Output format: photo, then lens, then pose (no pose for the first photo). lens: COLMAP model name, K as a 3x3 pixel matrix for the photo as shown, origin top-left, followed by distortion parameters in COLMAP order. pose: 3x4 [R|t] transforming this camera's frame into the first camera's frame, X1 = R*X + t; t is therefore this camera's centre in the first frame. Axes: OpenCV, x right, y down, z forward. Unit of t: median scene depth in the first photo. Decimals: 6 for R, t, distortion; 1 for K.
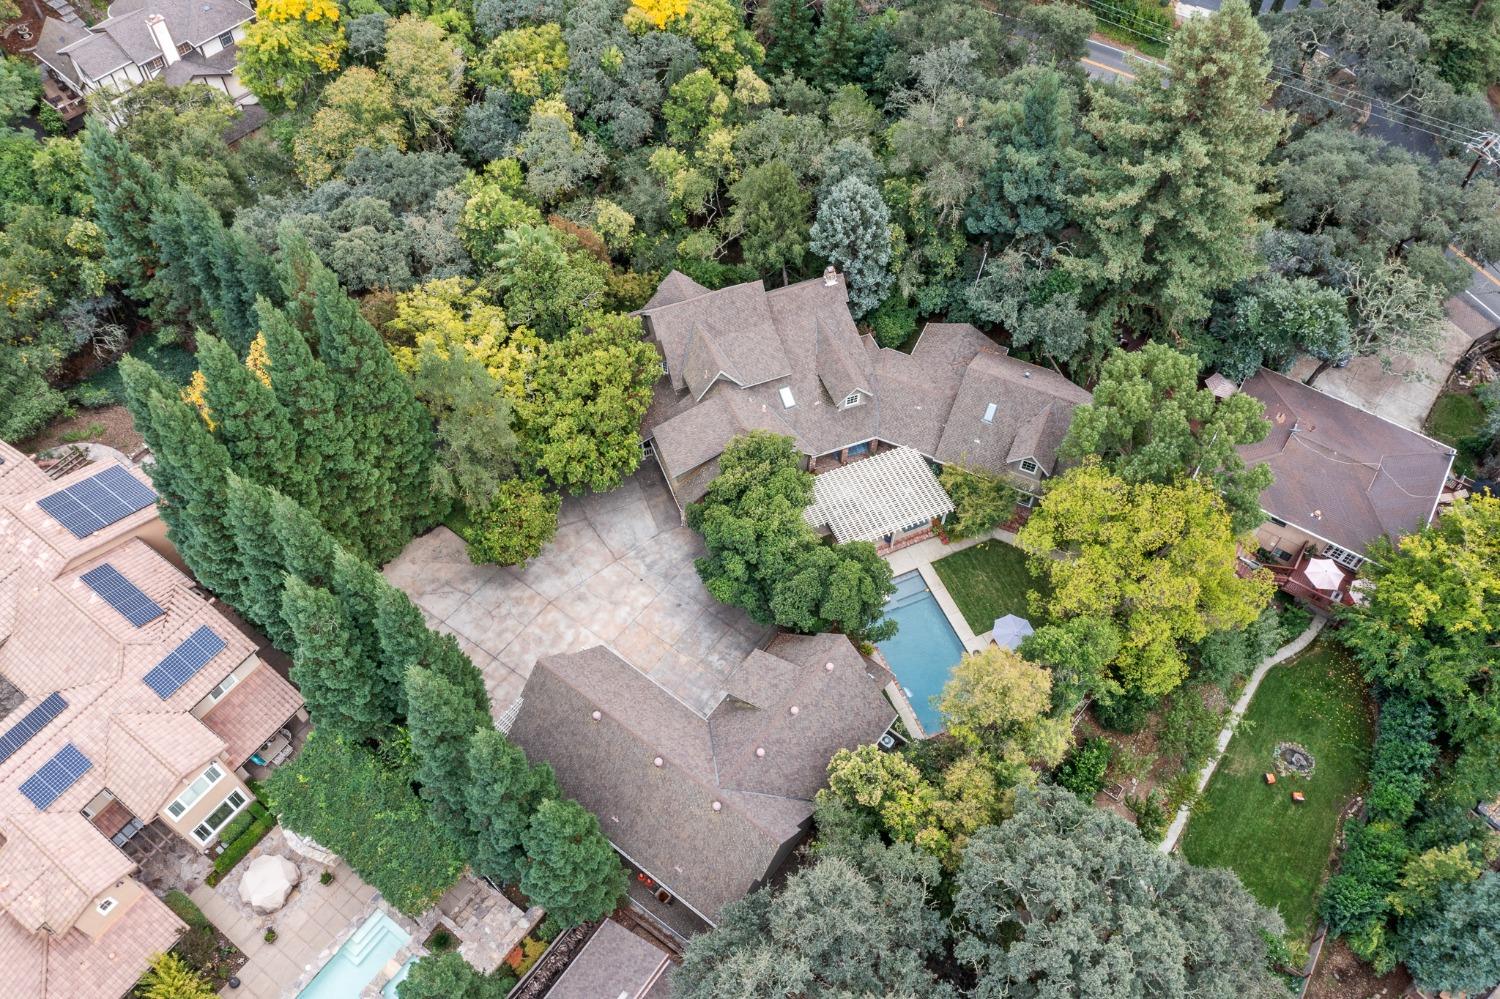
lens RADIAL K [[1219.5, 0, 750.0], [0, 1219.5, 499.5], [0, 0, 1]] dist [-0.007874, -0.003405]
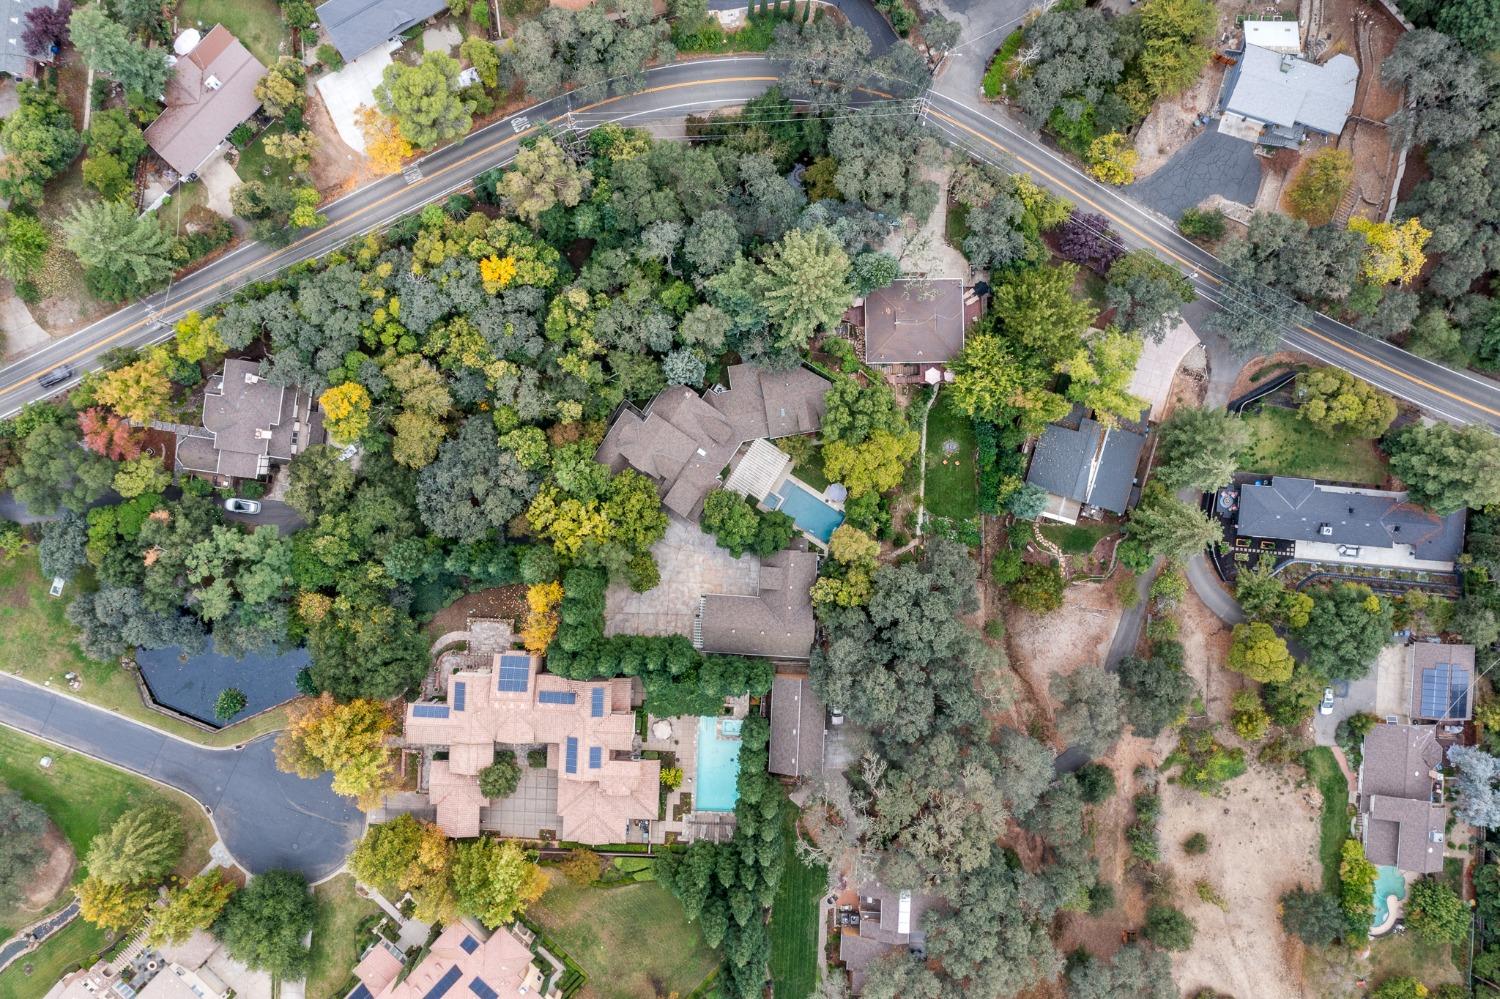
lens RADIAL K [[1204.7, 0, 750.0], [0, 1204.7, 499.5], [0, 0, 1]] dist [-0.001619, 0.006659]
pose [[0.831032, -0.556048, -0.014023, 0.088092], [0.454423, 0.664181, 0.593602, -1.307098], [-0.320757, -0.499674, 0.804637, -0.849446]]
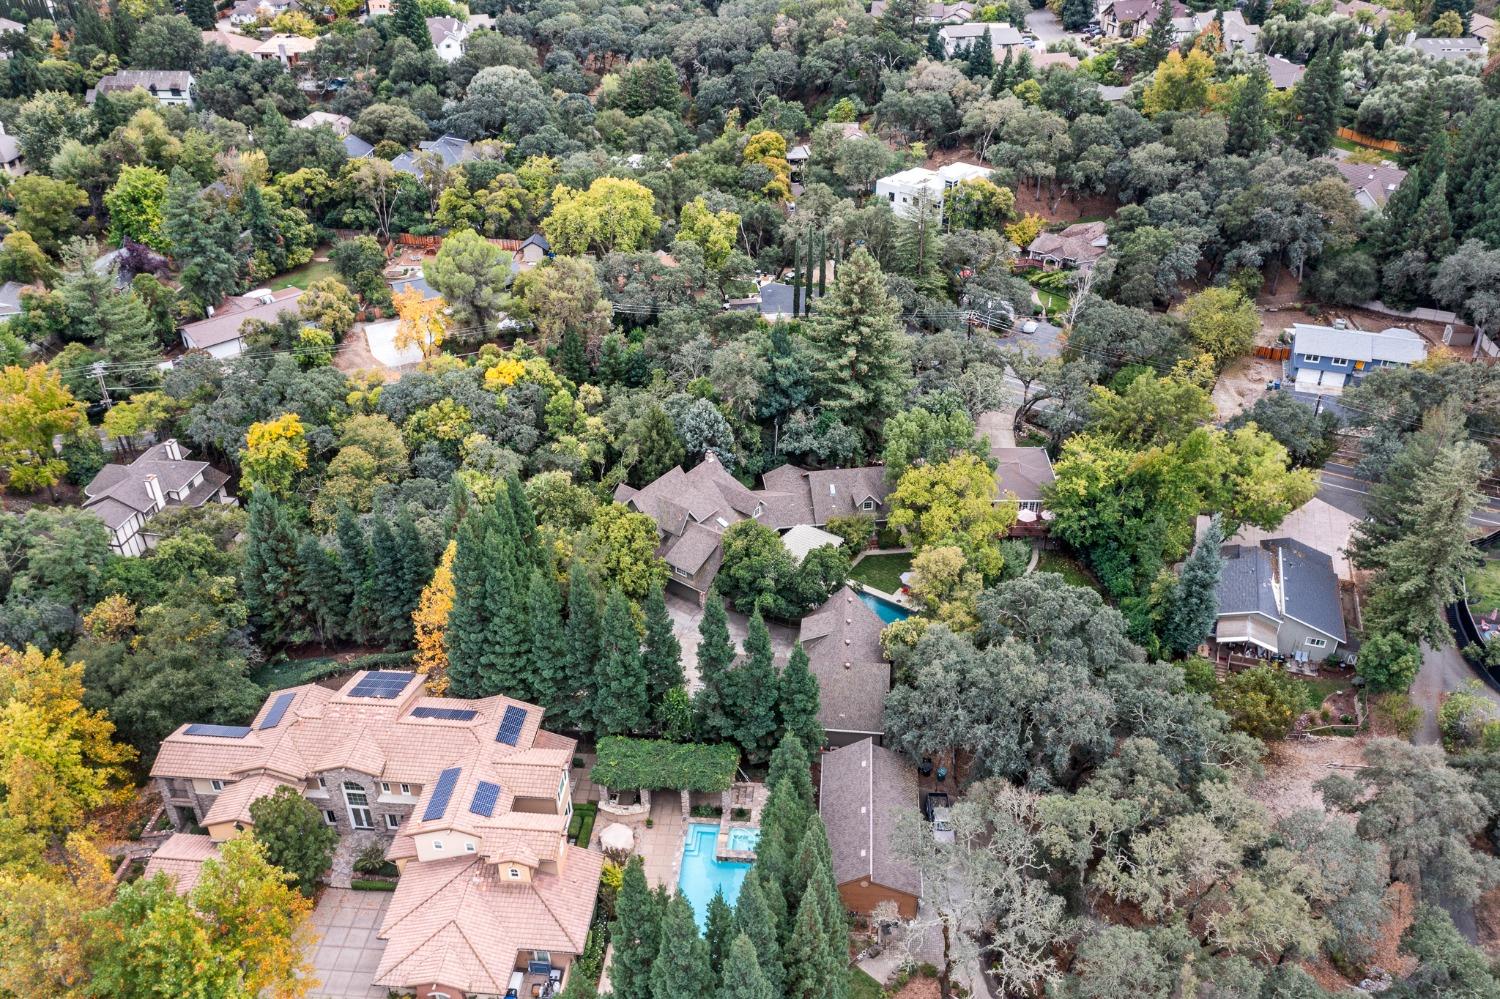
lens RADIAL K [[1204.7, 0, 750.0], [0, 1204.7, 499.5], [0, 0, 1]] dist [-0.001619, 0.006659]
pose [[0.854050, -0.293525, 0.429467, -0.630180], [0.433857, 0.857421, -0.276762, 0.357241], [-0.286998, 0.422695, 0.859628, -0.415533]]
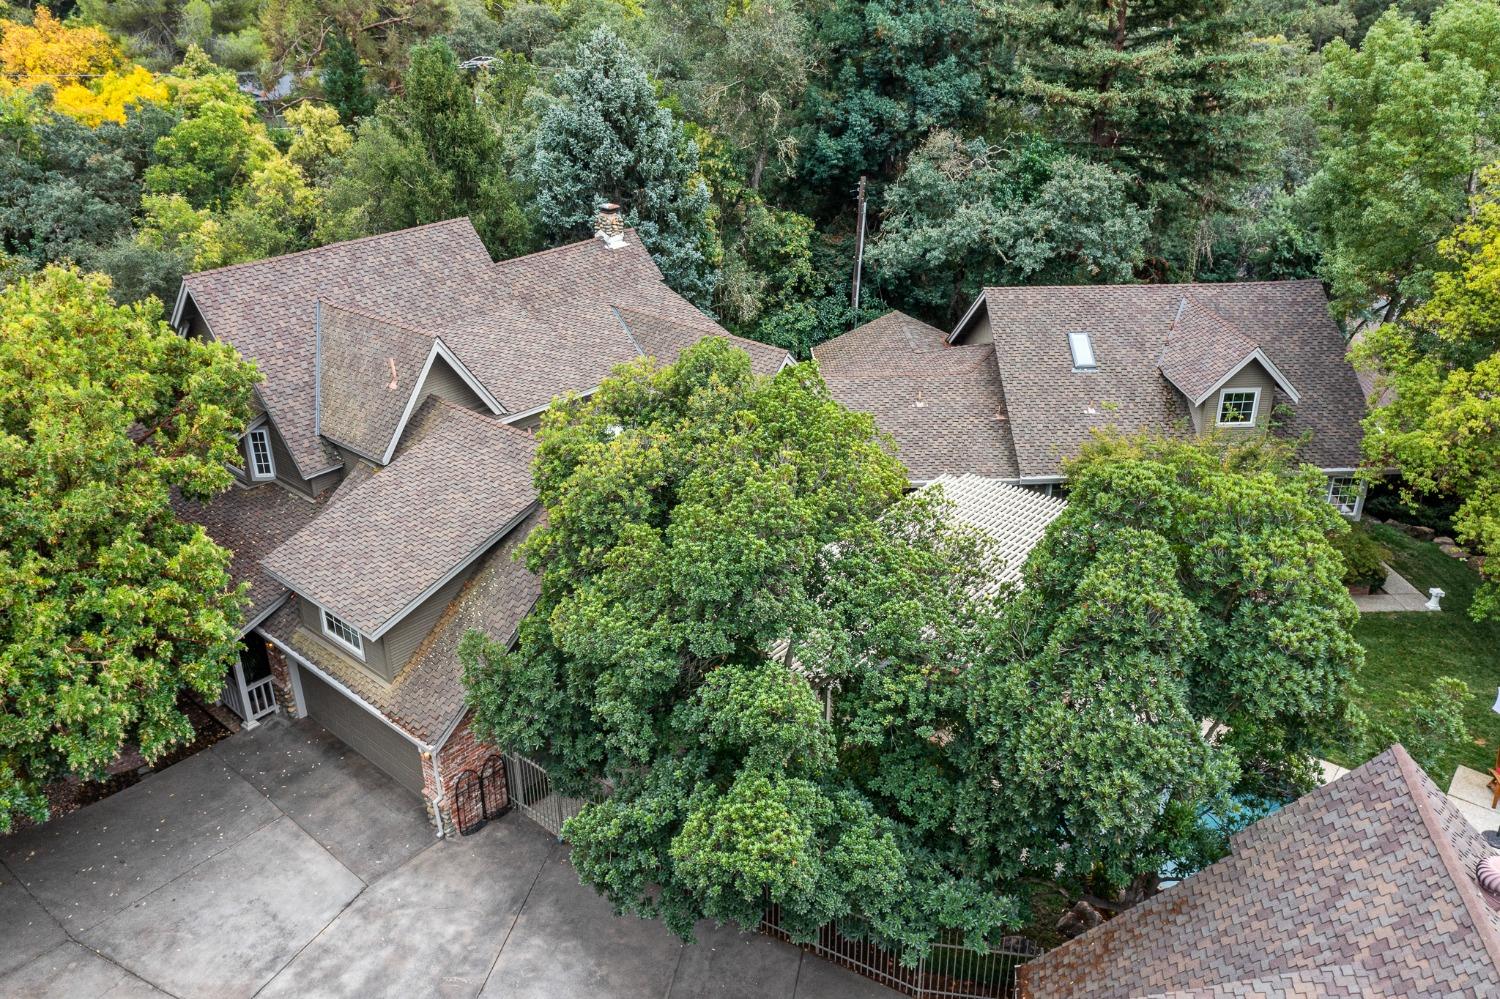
lens RADIAL K [[1204.7, 0, 750.0], [0, 1204.7, 499.5], [0, 0, 1]] dist [-0.001619, 0.006659]
pose [[0.890267, -0.212247, 0.402960, -0.090018], [0.381435, 0.830932, -0.405043, 0.099635], [-0.248863, 0.514299, 0.820709, 0.700248]]
